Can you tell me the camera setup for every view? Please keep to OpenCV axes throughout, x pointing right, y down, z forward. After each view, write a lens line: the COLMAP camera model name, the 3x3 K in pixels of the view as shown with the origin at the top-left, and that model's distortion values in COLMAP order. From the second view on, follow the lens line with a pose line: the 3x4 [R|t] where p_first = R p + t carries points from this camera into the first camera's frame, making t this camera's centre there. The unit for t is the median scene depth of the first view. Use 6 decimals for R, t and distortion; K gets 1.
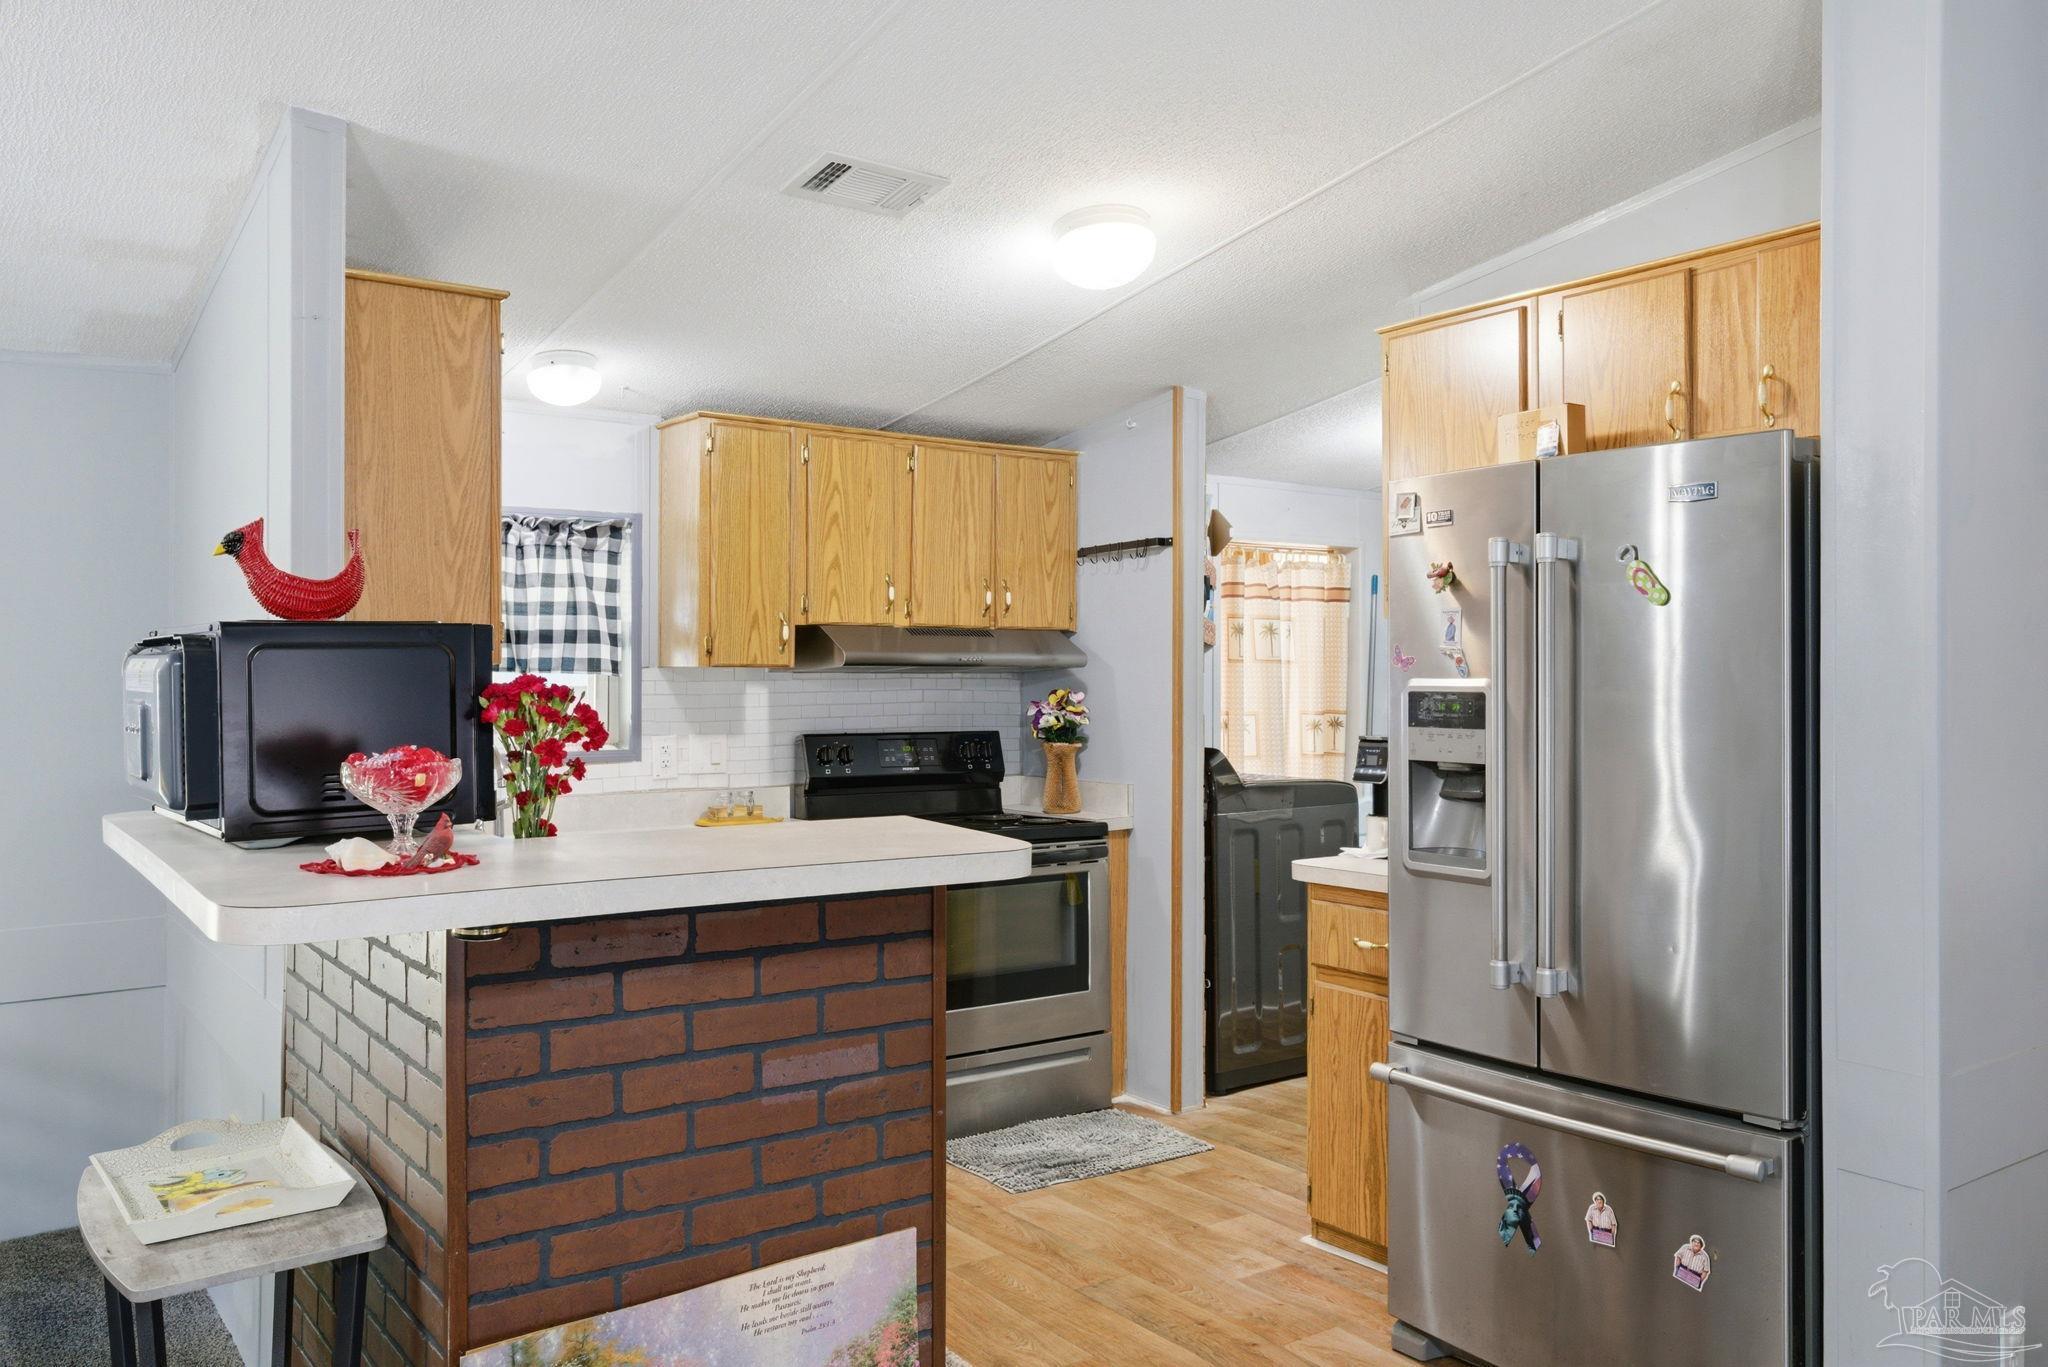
lens RADIAL K [[1555.0, 0, 1034.3], [0, 1555.0, 664.8], [0, 0, 1]] dist [0.001920, 0.011424]
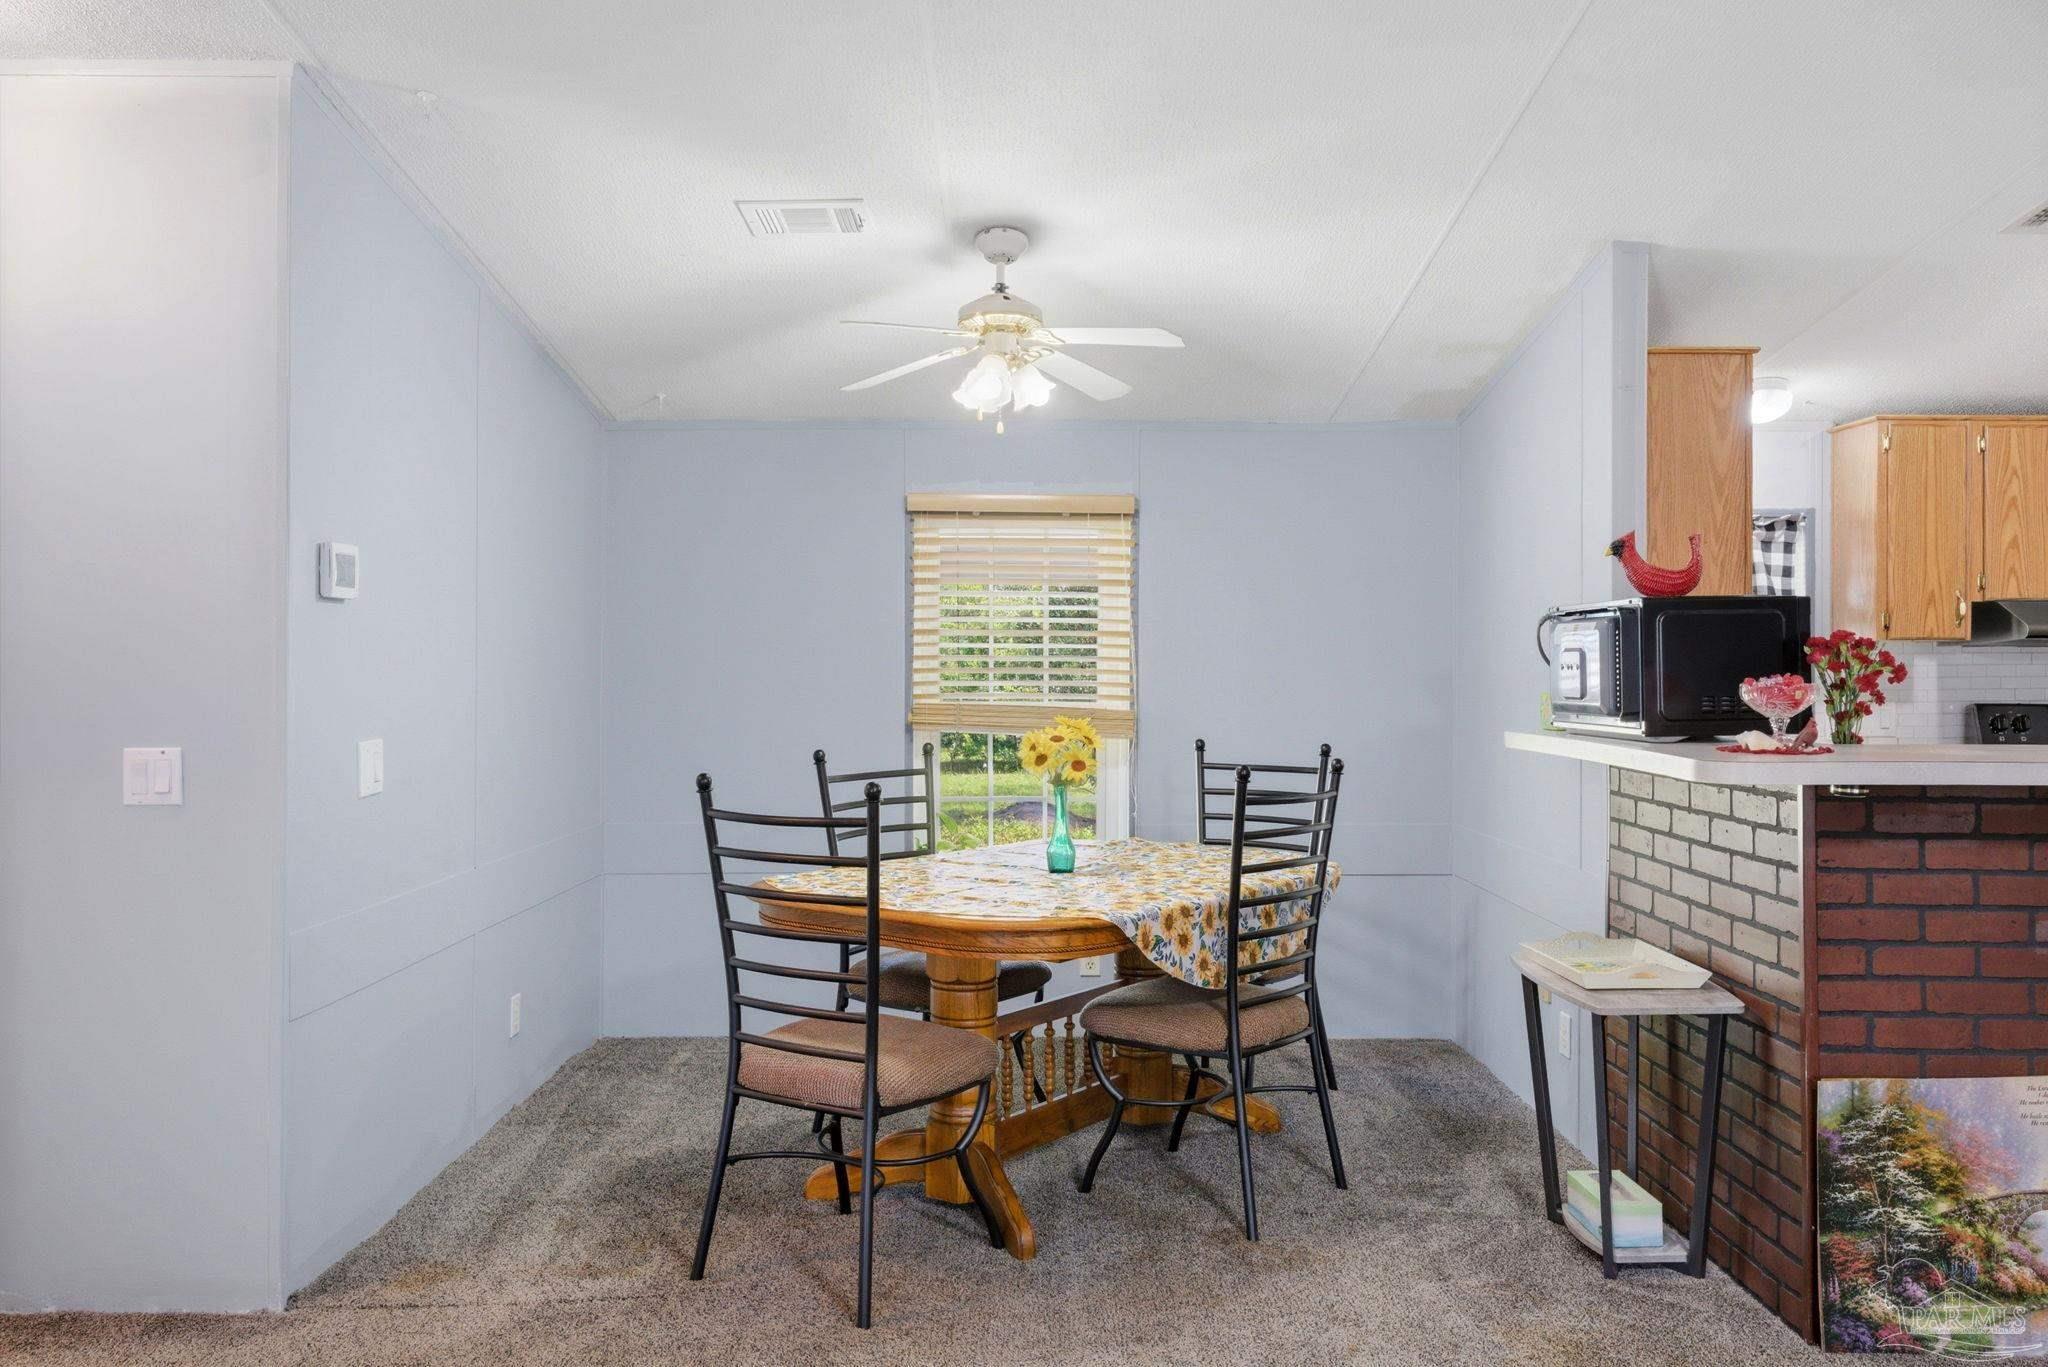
lens RADIAL K [[1555.0, 0, 1034.3], [0, 1555.0, 664.8], [0, 0, 1]] dist [0.001920, 0.011424]
pose [[0.805962, -0.001560, -0.591965, -0.055018], [0.002596, 0.999996, 0.000900, 0.024639], [0.591961, -0.002262, 0.805963, -0.415807]]
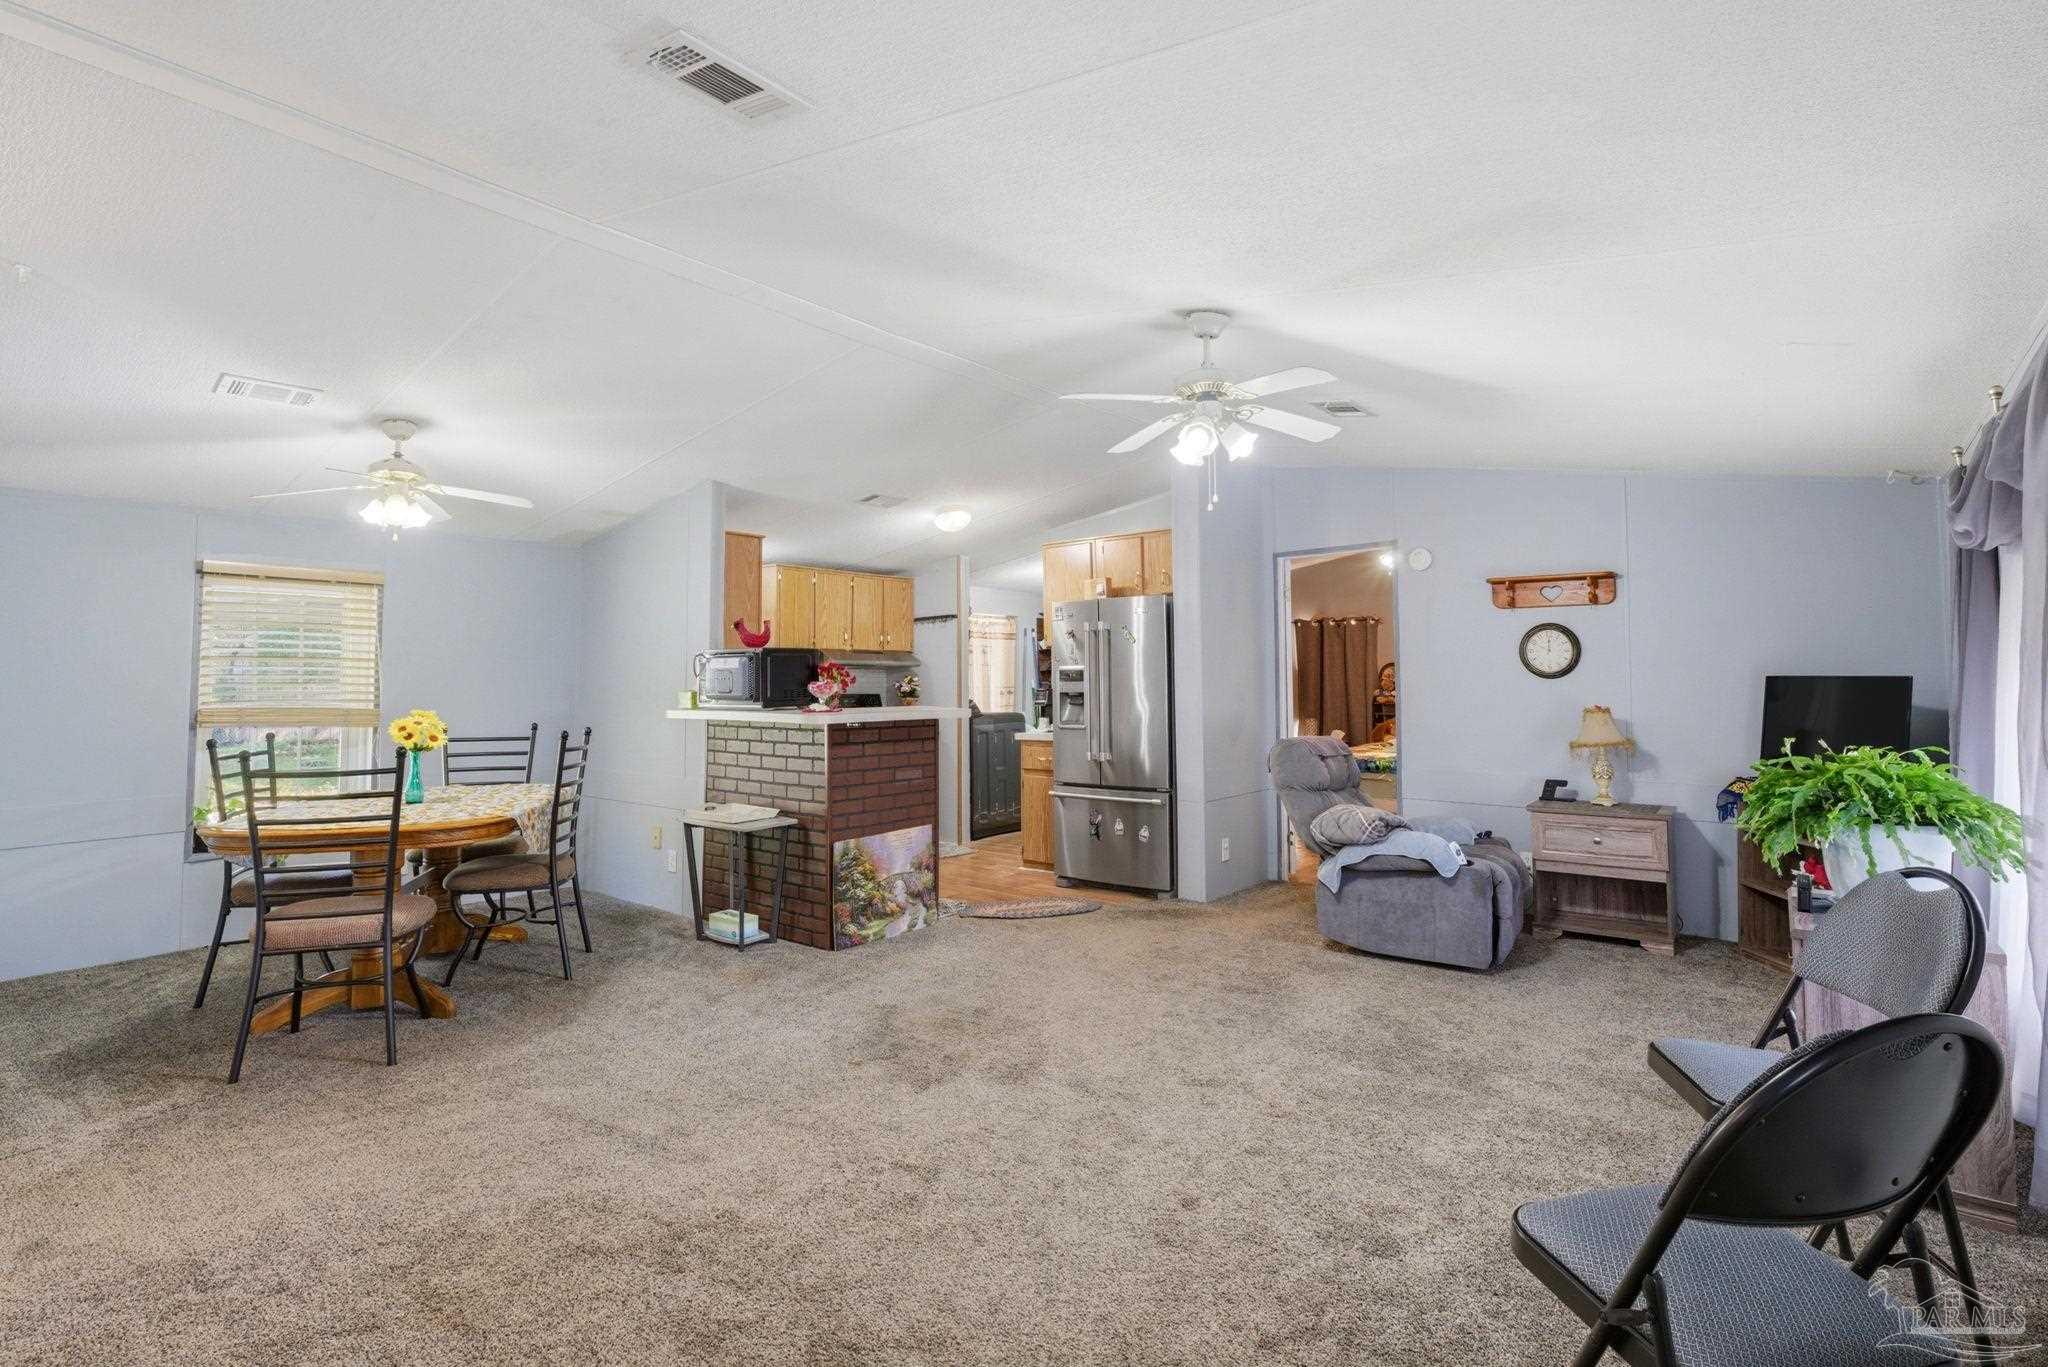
lens RADIAL K [[989.1, 0, 1029.9], [0, 989.1, 610.1], [0, 0, 1]] dist [-0.000925, 0.000025]
pose [[0.966223, 0.010134, 0.257507, -0.336372], [0.006850, 0.997864, -0.064972, 0.025204], [-0.257615, 0.064542, 0.964090, -0.926822]]
